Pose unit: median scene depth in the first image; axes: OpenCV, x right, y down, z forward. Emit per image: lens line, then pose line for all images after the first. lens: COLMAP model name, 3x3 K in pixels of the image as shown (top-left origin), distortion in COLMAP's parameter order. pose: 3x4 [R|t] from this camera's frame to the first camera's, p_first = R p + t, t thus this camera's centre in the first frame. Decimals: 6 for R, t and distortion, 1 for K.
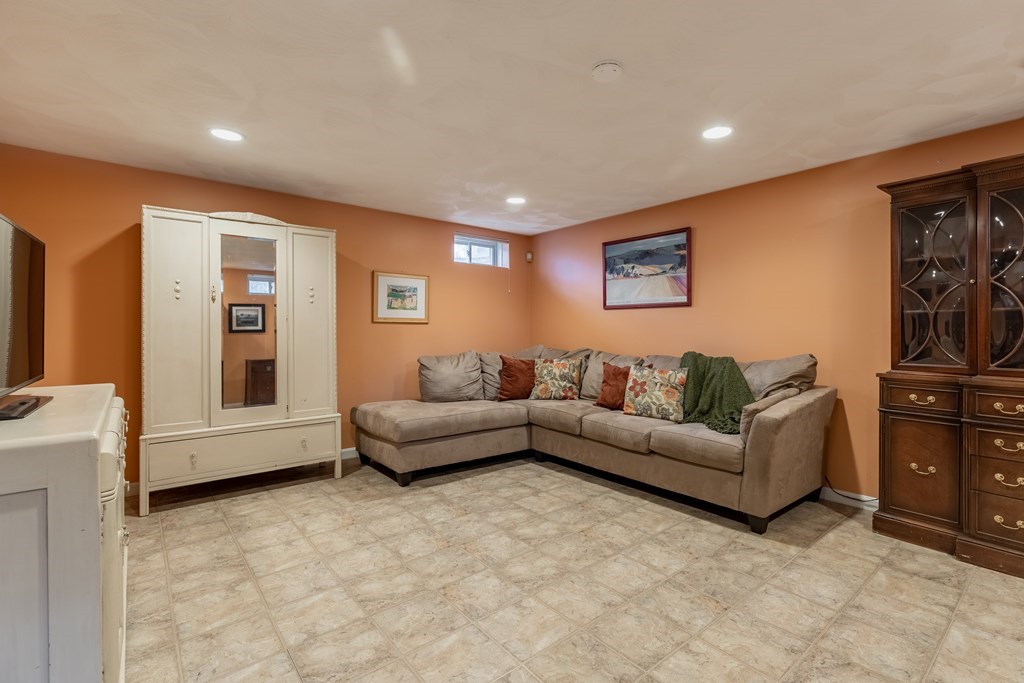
lens RADIAL K [[468.5, 0, 523.4], [0, 468.5, 334.5], [0, 0, 1]] dist [0.003817, -0.000004]
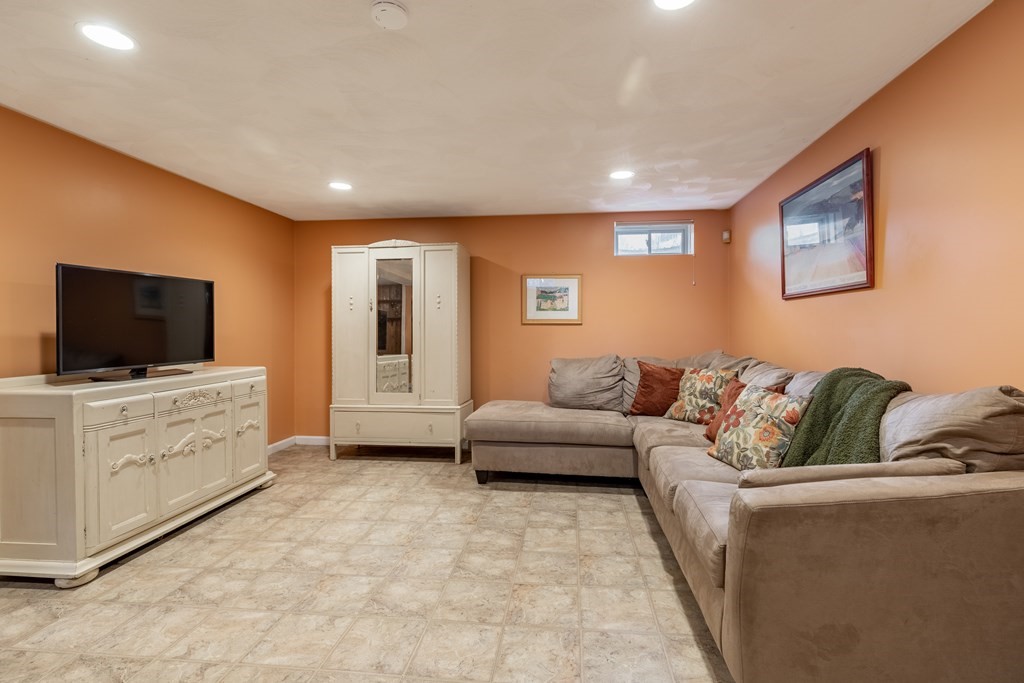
lens RADIAL K [[468.5, 0, 523.4], [0, 468.5, 334.5], [0, 0, 1]] dist [0.003817, -0.000004]
pose [[0.695935, 0.002082, -0.718102, 0.529522], [-0.003357, 0.999994, -0.000355, -0.002858], [0.718097, 0.002658, 0.695938, 0.340643]]
